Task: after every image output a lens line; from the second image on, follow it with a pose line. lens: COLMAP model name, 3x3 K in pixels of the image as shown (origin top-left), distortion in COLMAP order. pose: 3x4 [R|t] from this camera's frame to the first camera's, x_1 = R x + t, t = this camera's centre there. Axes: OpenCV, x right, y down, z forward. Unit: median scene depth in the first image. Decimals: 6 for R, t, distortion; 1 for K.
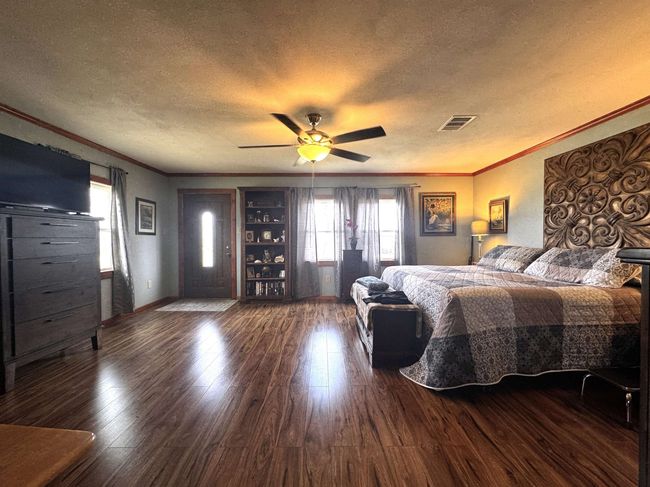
lens RADIAL K [[259.8, 0, 325.3], [0, 259.8, 243.3], [0, 0, 1]] dist [-0.002616, 0.001575]
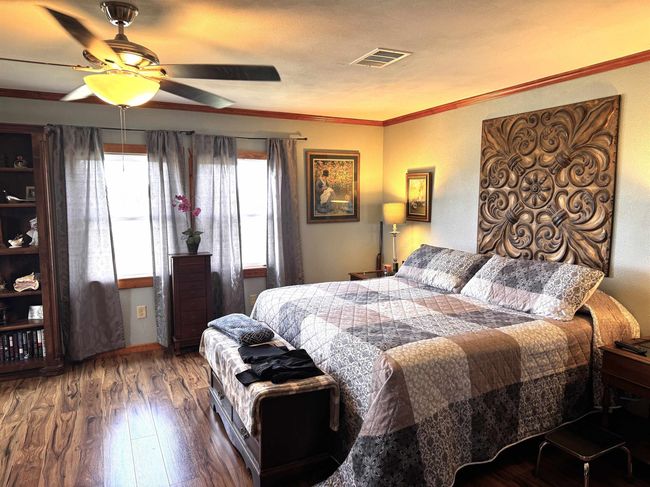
lens RADIAL K [[458.2, 0, 324.6], [0, 458.2, 243.1], [0, 0, 1]] dist [0.035388, -0.028473]
pose [[0.901881, -0.045303, 0.429602, -0.081316], [0.006044, 0.995712, 0.092313, -0.133843], [-0.431942, -0.080659, 0.898288, 0.069212]]
